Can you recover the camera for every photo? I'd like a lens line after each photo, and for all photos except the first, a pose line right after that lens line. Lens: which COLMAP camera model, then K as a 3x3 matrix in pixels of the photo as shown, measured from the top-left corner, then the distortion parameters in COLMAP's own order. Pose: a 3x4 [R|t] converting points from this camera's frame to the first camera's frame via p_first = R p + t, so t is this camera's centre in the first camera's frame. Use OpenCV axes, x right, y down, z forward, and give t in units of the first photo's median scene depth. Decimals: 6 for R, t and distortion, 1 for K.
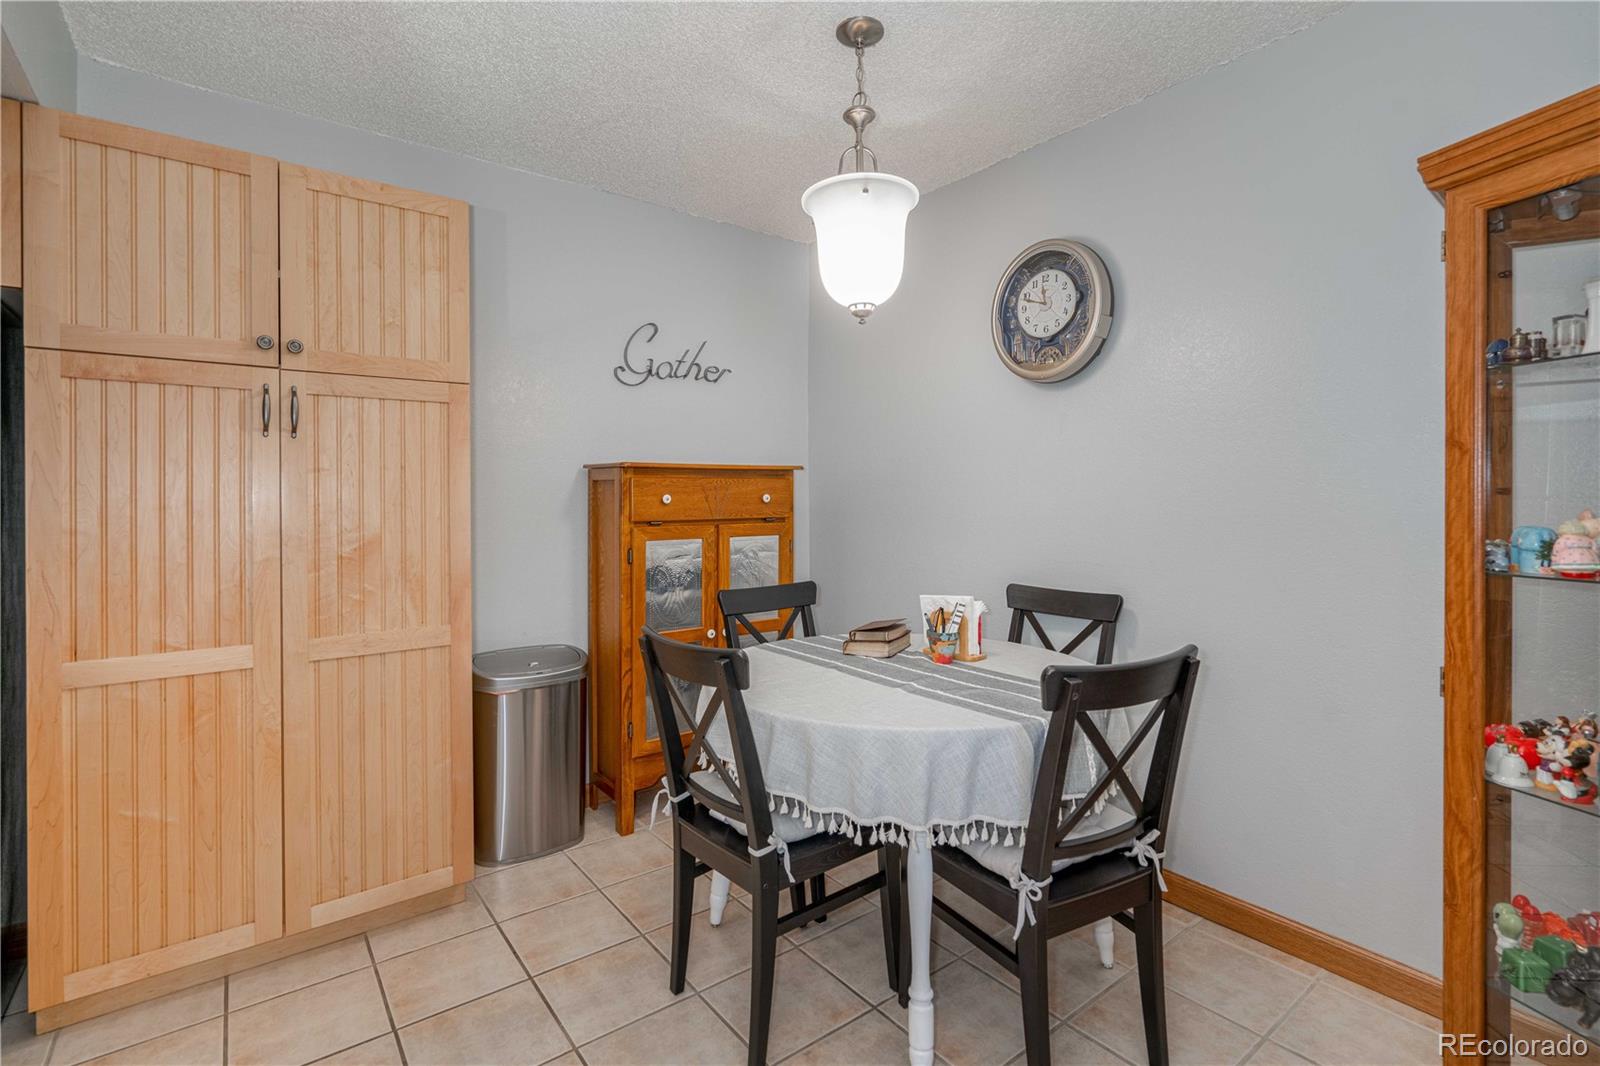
lens RADIAL K [[749.1, 0, 799.8], [0, 749.1, 489.9], [0, 0, 1]] dist [0.000166, 0.000506]
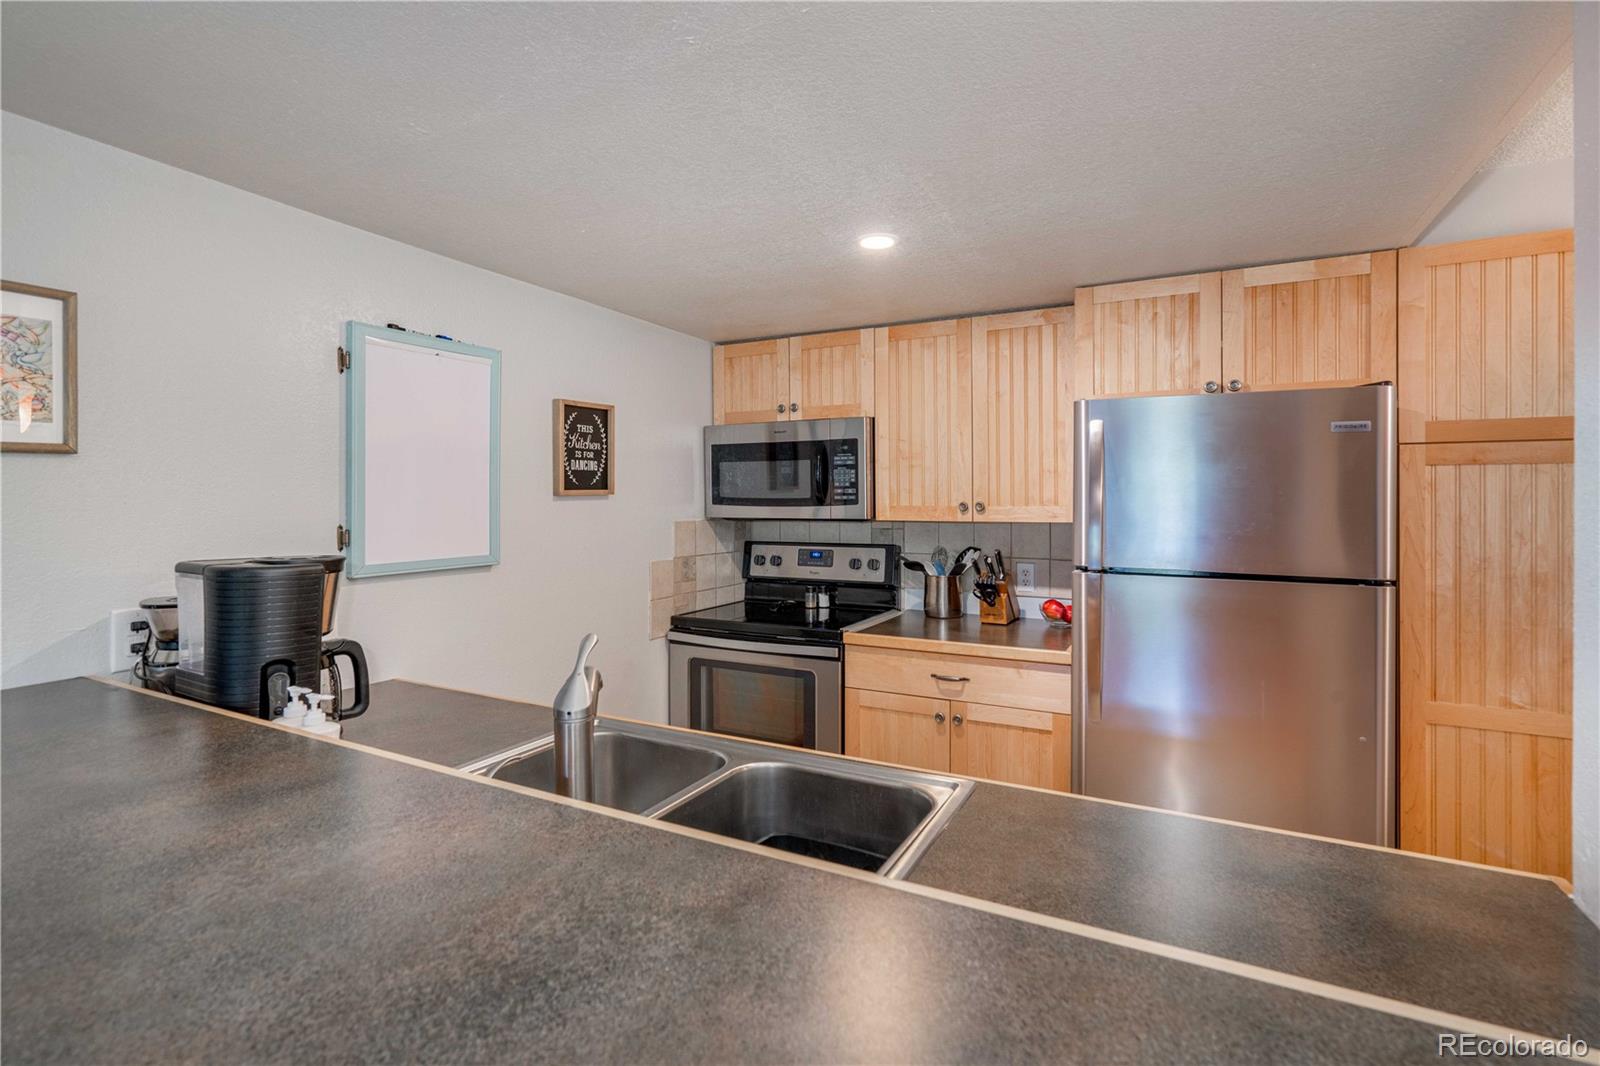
lens RADIAL K [[741.3, 0, 800.8], [0, 741.3, 500.9], [0, 0, 1]] dist [-0.012715, 0.000200]
pose [[0.424017, 0.011565, -0.905581, -0.286882], [0.005906, 0.999862, 0.015535, -0.100677], [0.905635, -0.011935, 0.423890, -0.356776]]
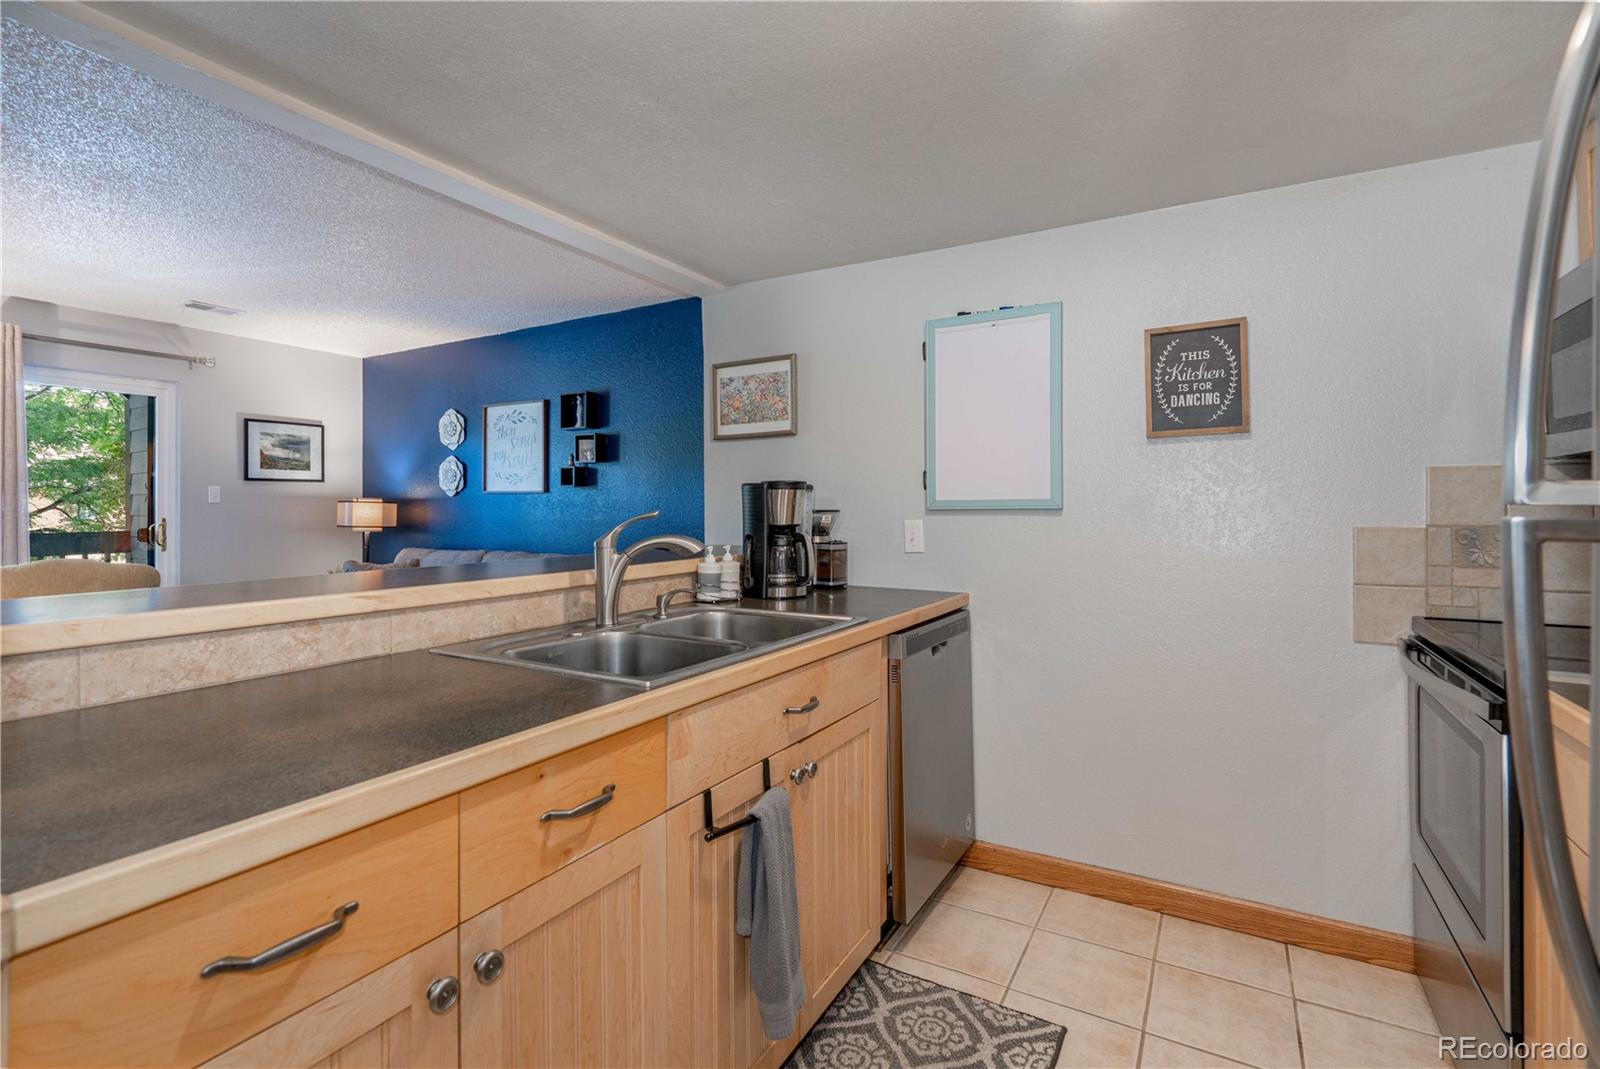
lens RADIAL K [[741.3, 0, 800.8], [0, 741.3, 502.4], [0, 0, 1]] dist [-0.012715, 0.000200]
pose [[-0.919765, 0.005948, -0.392425, -0.675104], [0.013811, 0.999756, -0.017216, 0.016079], [0.392227, -0.021254, -0.919623, 0.621246]]
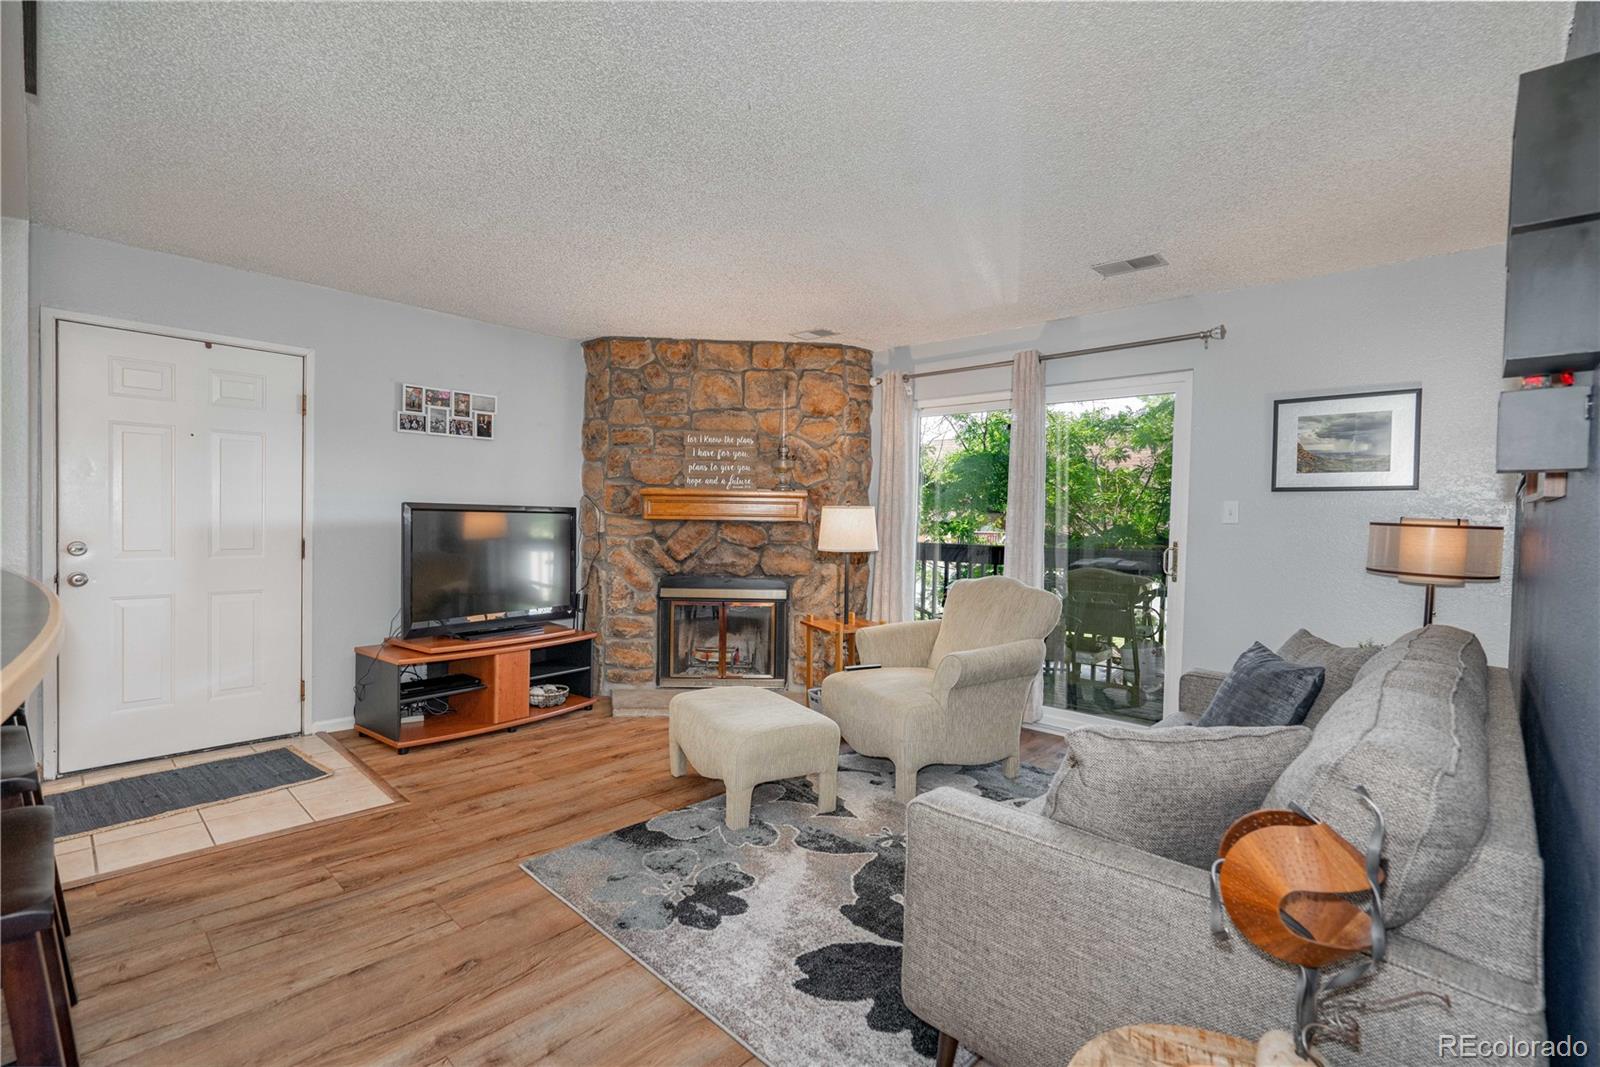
lens RADIAL K [[724.0, 0, 802.0], [0, 724.0, 534.4], [0, 0, 1]] dist [-0.001787, 0.000219]
pose [[-0.163085, -0.022309, 0.986360, -1.437489], [-0.032256, 0.999330, 0.017269, -0.023811], [-0.986085, -0.029000, -0.163695, -1.149924]]
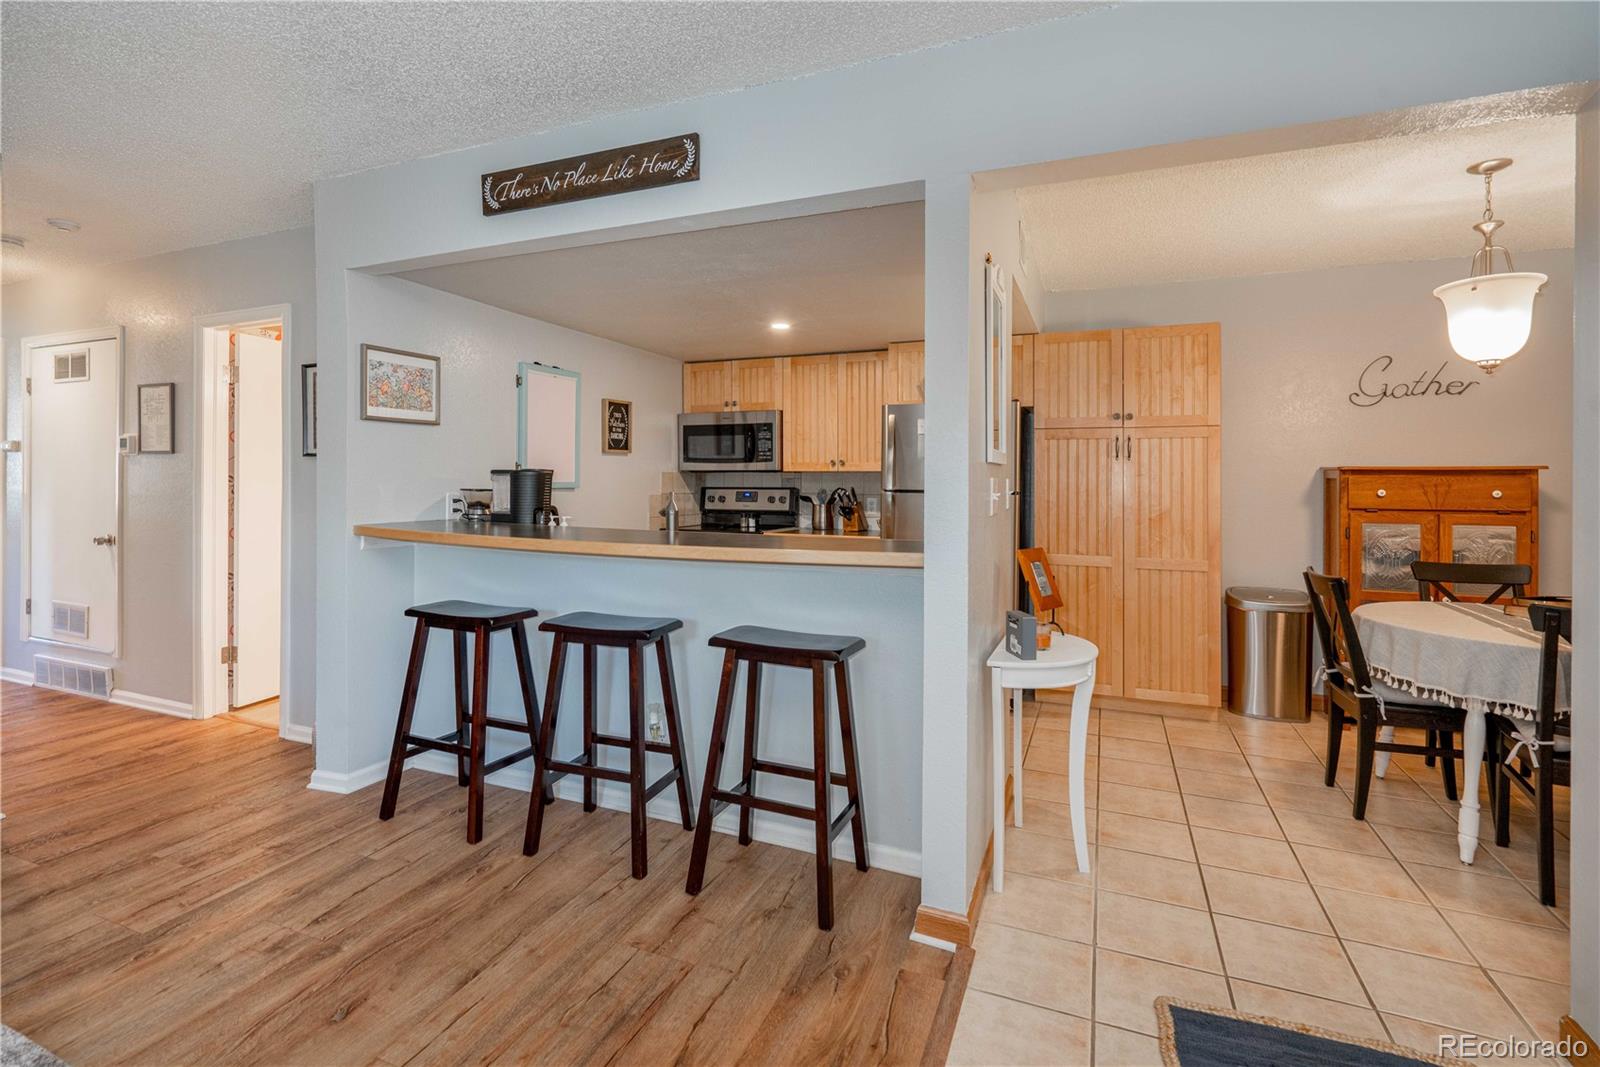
lens RADIAL K [[751.3, 0, 783.0], [0, 751.3, 480.4], [0, 0, 1]] dist [-0.002272, 0.000029]
pose [[0.494004, 0.009617, -0.869406, 0.653553], [-0.001205, 0.999945, 0.010377, -0.032286], [0.869459, -0.004079, 0.493989, -0.853670]]
